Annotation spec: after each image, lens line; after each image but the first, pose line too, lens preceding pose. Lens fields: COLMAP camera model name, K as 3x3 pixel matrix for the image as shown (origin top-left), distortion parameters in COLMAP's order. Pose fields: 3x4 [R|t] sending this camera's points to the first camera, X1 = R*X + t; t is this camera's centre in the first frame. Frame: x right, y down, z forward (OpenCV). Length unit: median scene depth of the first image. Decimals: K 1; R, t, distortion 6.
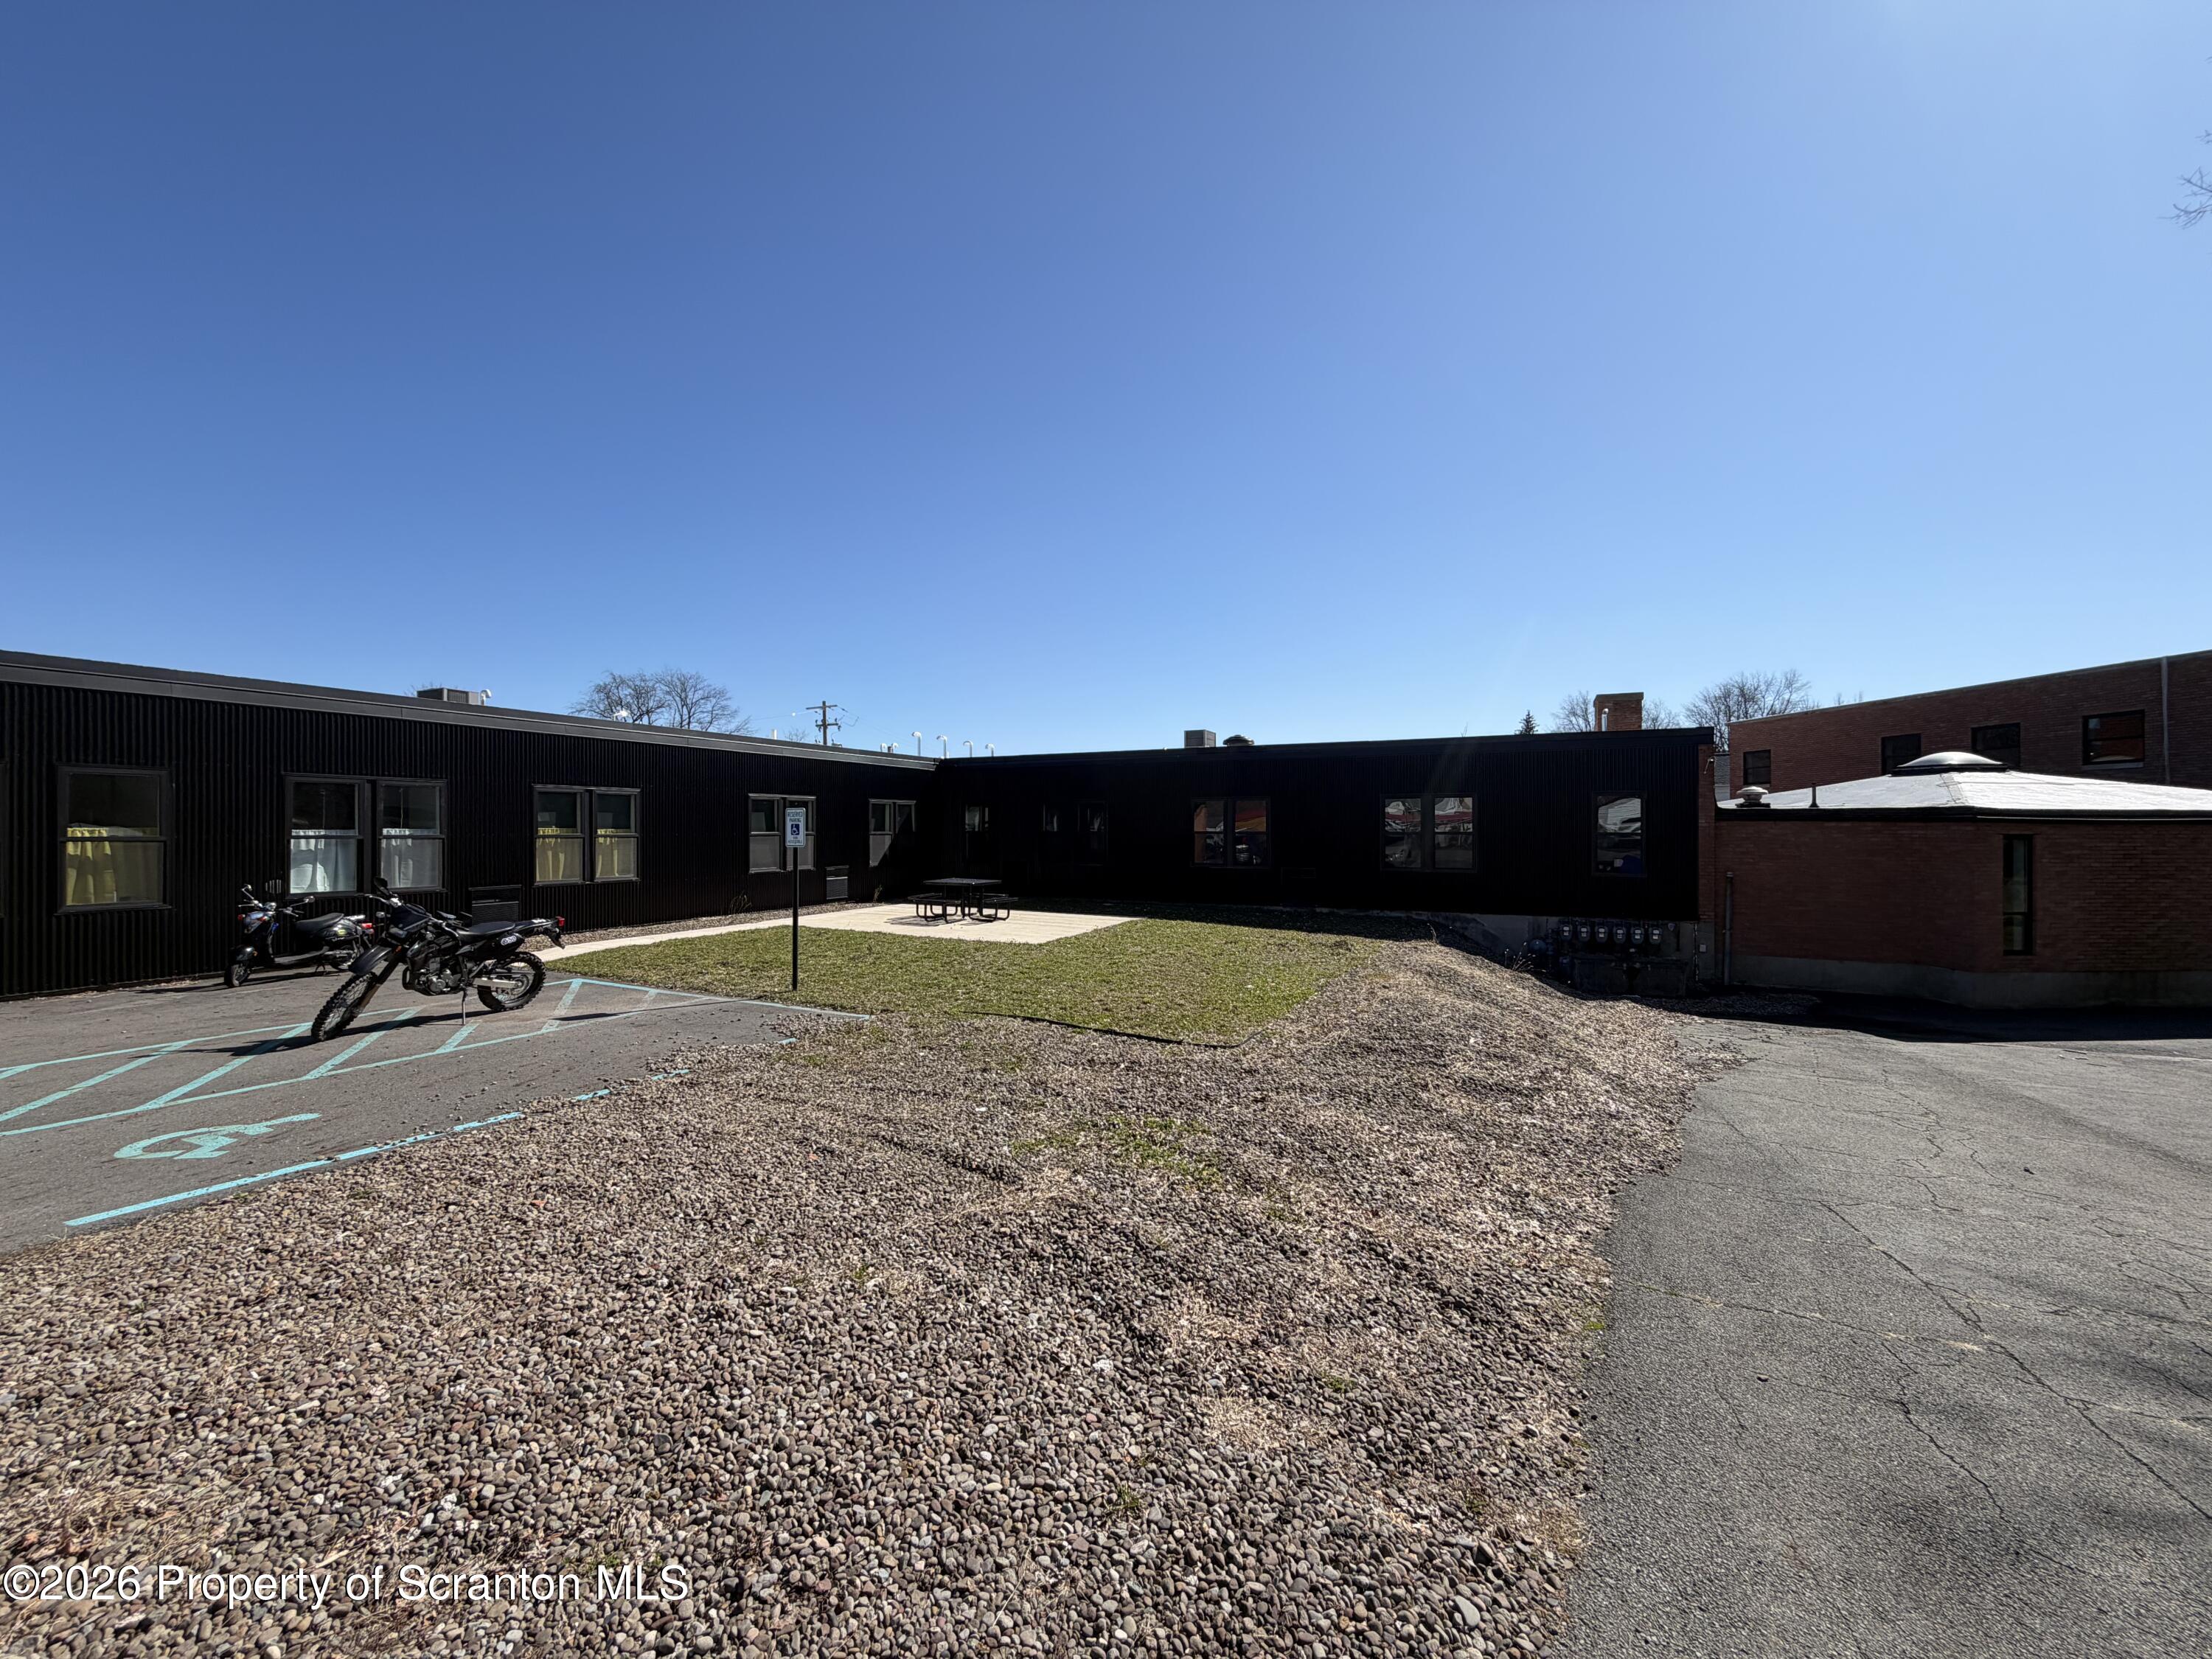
lens RADIAL K [[885.6, 0, 1109.0], [0, 885.6, 828.0], [0, 0, 1]] dist [-0.003326, -0.000162]
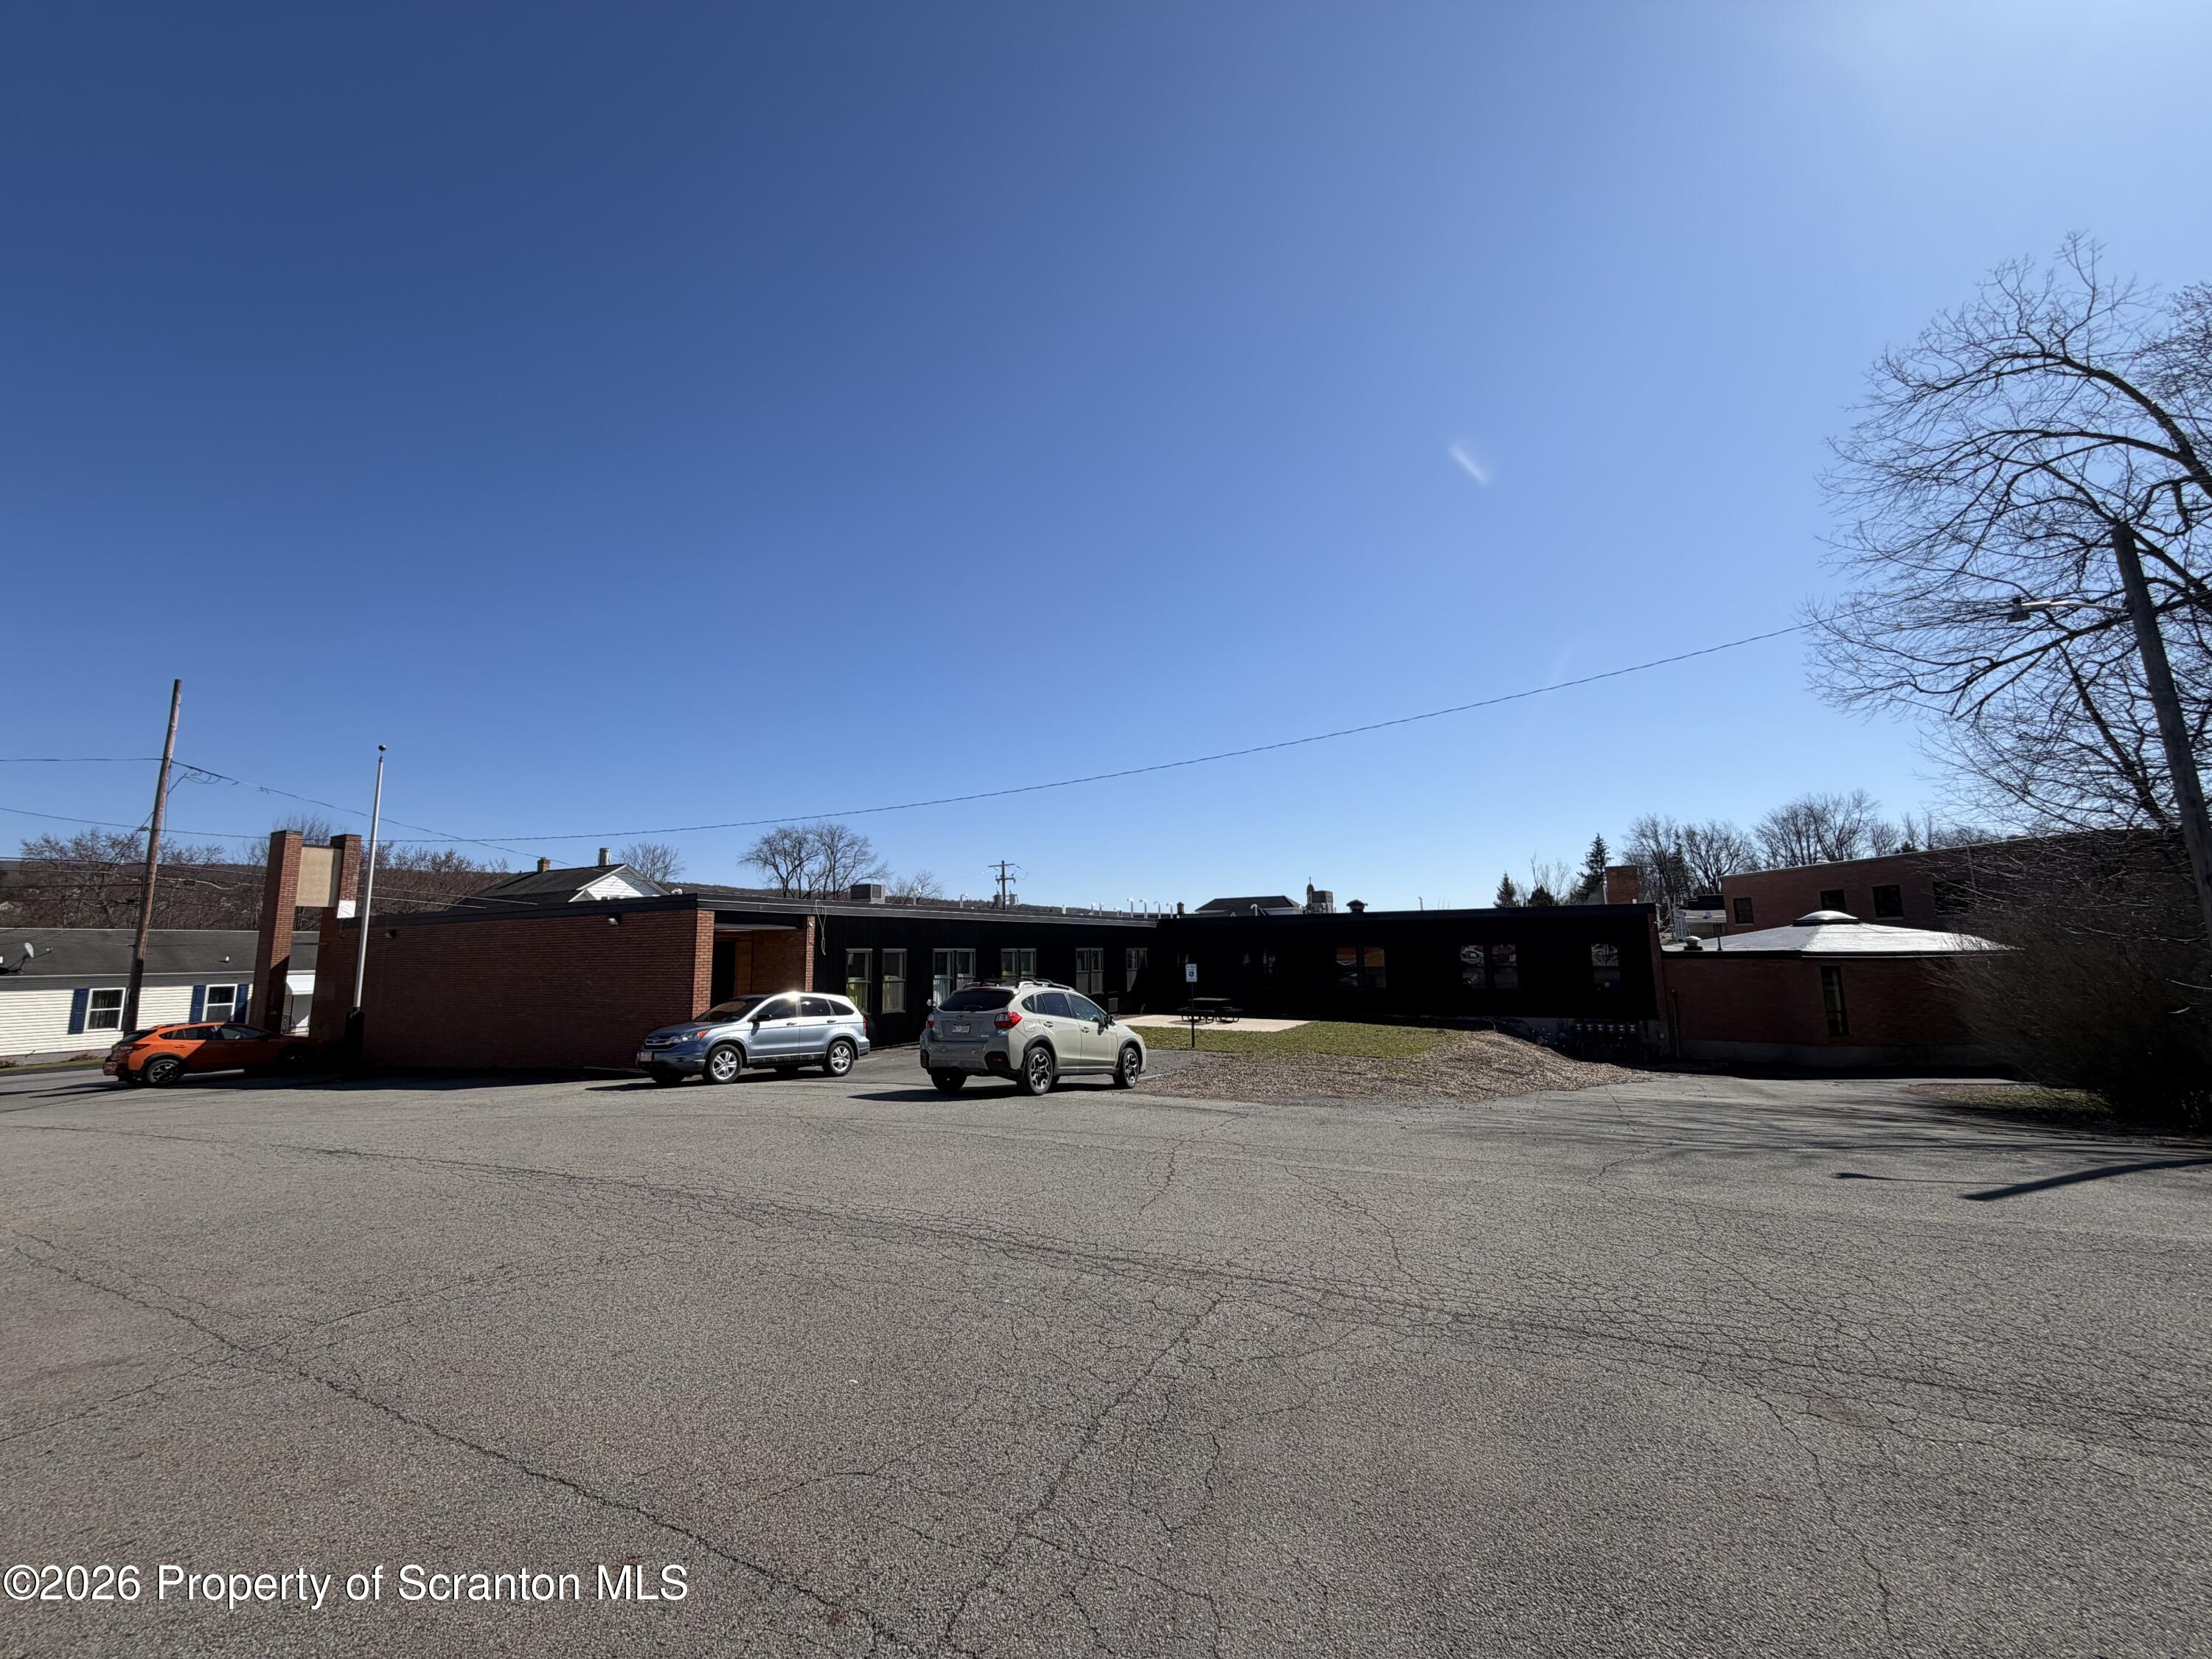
lens RADIAL K [[885.6, 0, 1105.0], [0, 885.6, 832.8], [0, 0, 1]] dist [-0.003326, -0.000162]
pose [[0.996882, -0.022401, -0.075657, -0.224606], [0.012102, 0.990916, -0.133933, -0.030663], [0.077970, 0.132600, 0.988098, -0.730264]]
